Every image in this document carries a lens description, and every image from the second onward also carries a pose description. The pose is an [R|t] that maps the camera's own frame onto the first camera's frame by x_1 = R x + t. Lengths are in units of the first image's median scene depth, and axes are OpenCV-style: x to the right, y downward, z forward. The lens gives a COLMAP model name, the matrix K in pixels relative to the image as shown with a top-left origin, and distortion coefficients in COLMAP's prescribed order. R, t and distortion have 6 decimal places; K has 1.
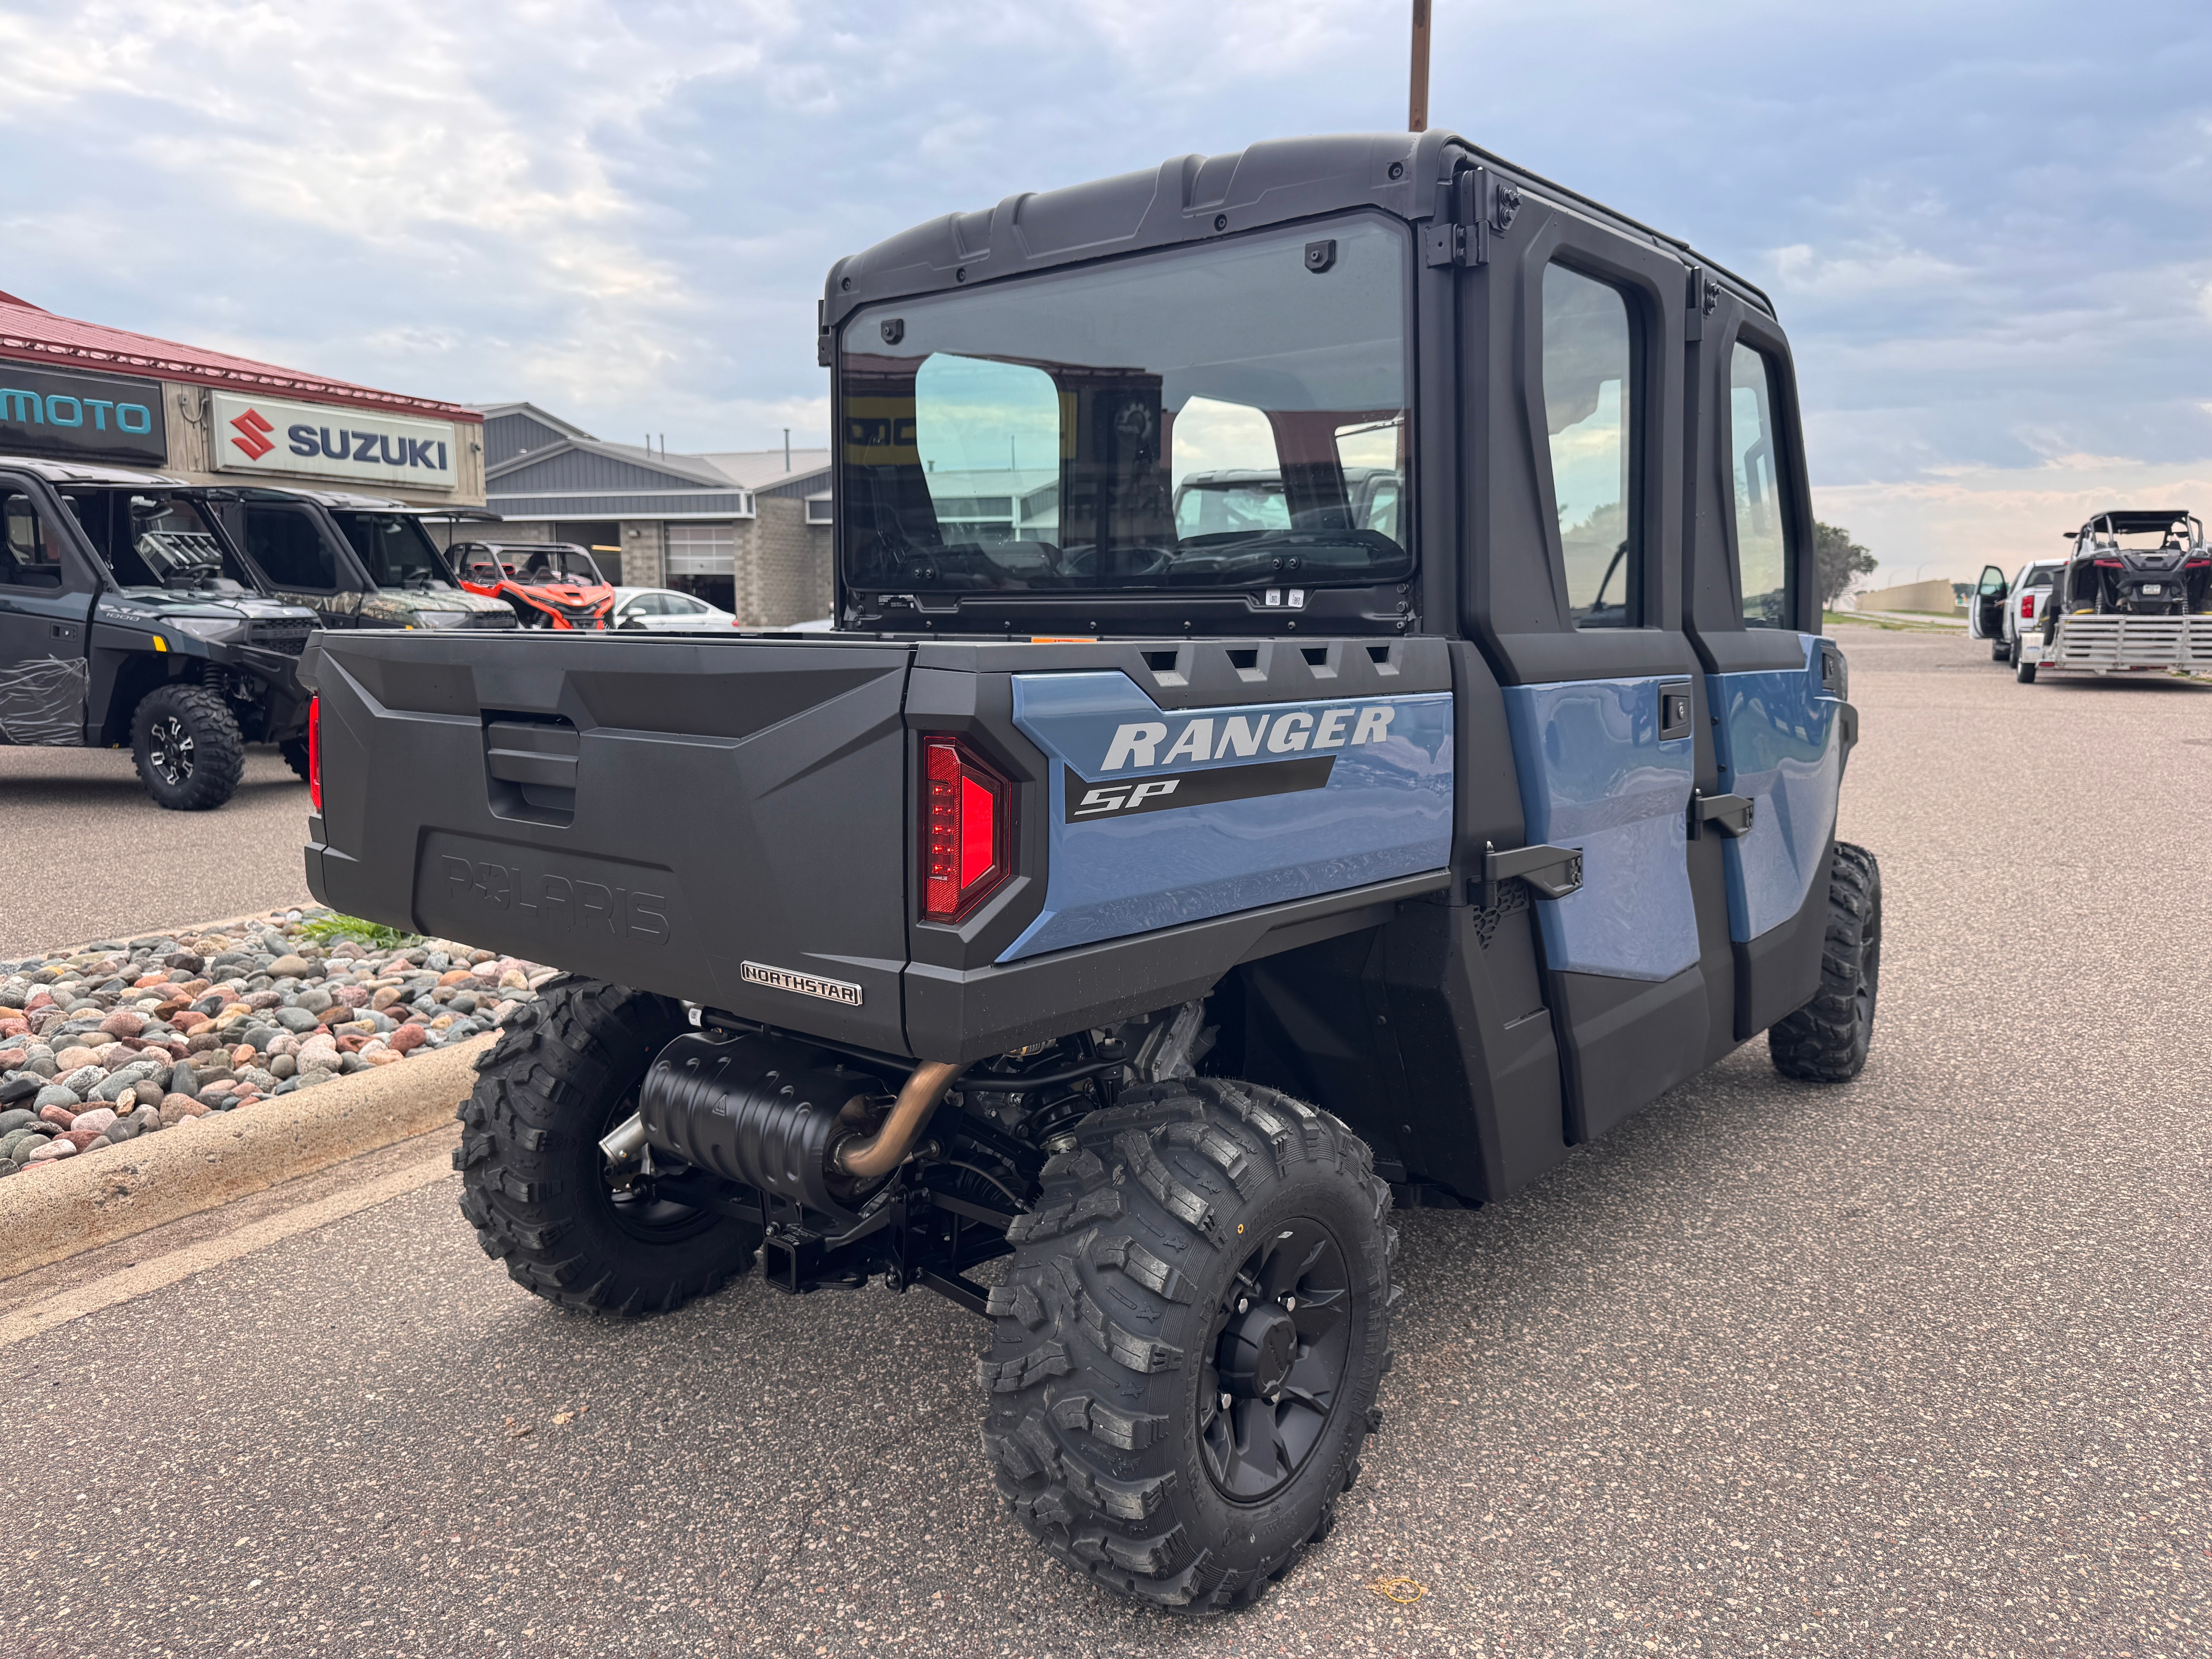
lens RADIAL K [[1567.8, 0, 1101.5], [0, 1567.8, 827.2], [0, 0, 1]] dist [0.038290, -0.058721]
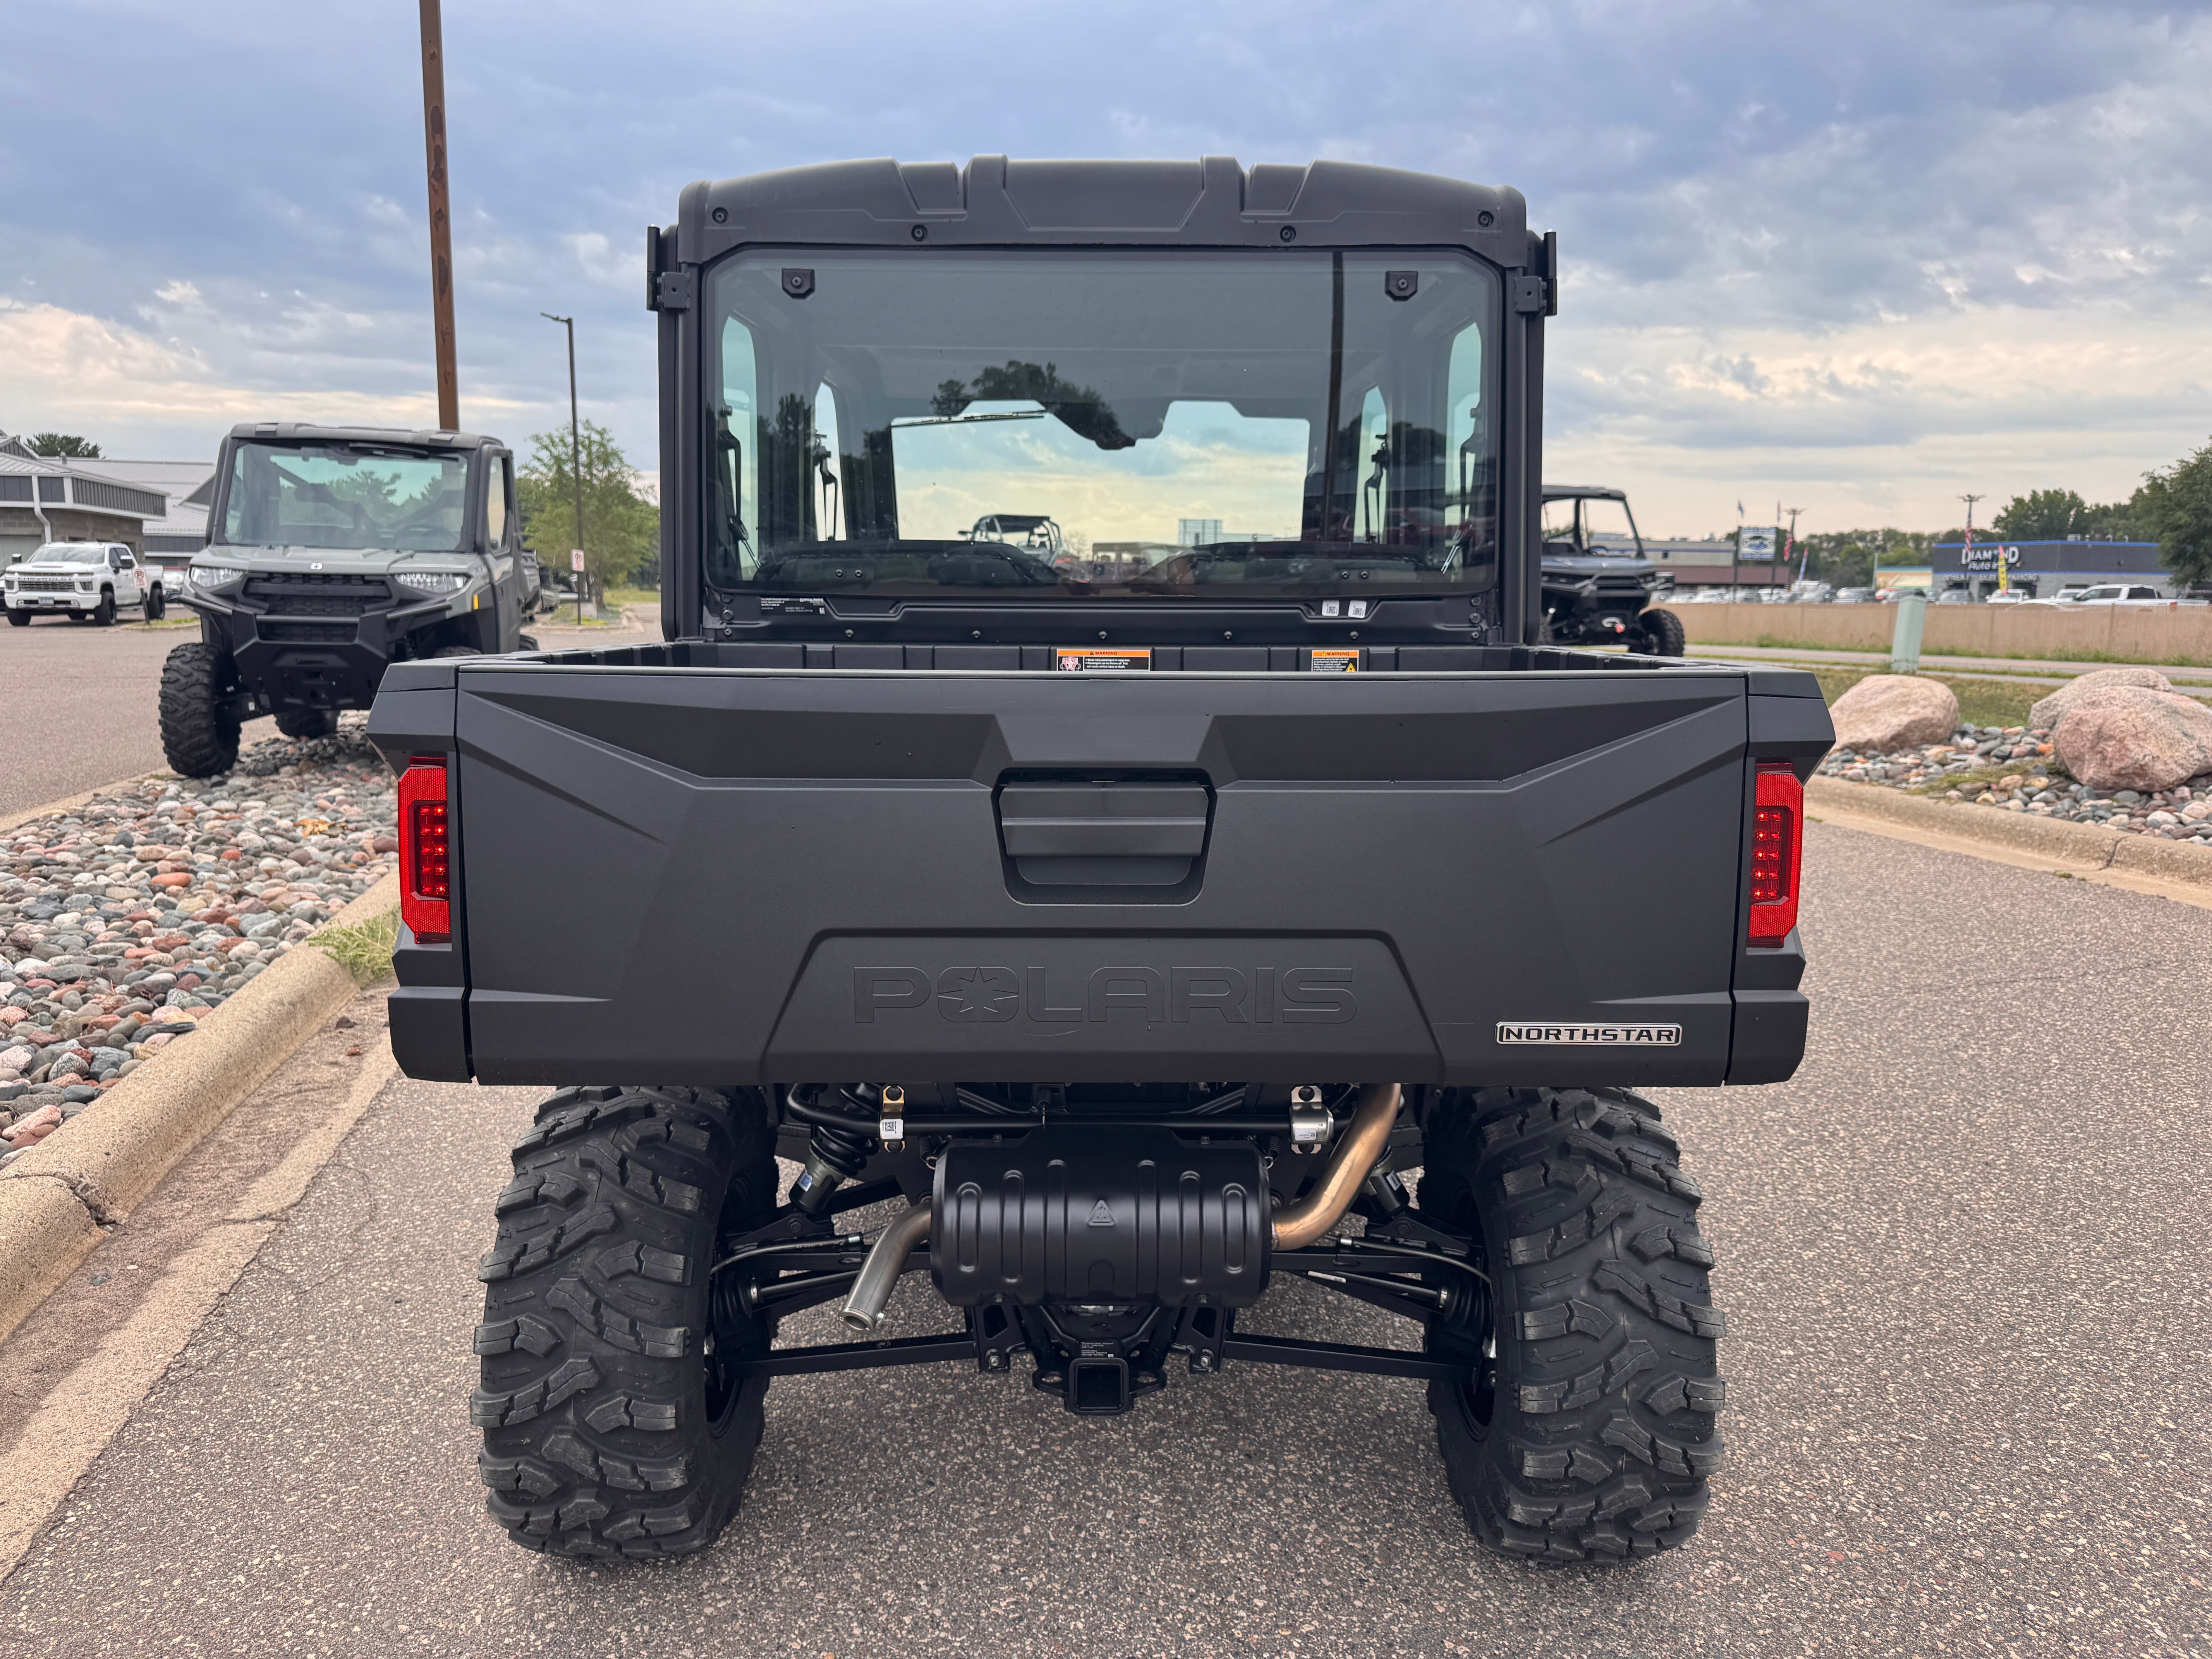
lens RADIAL K [[1567.8, 0, 1107.4], [0, 1567.8, 834.1], [0, 0, 1]] dist [0.038290, -0.058721]
pose [[0.762162, -0.092771, 0.640705, -0.707835], [0.081701, 0.995550, 0.046961, -0.062200], [-0.642211, 0.016554, 0.766350, 0.322147]]
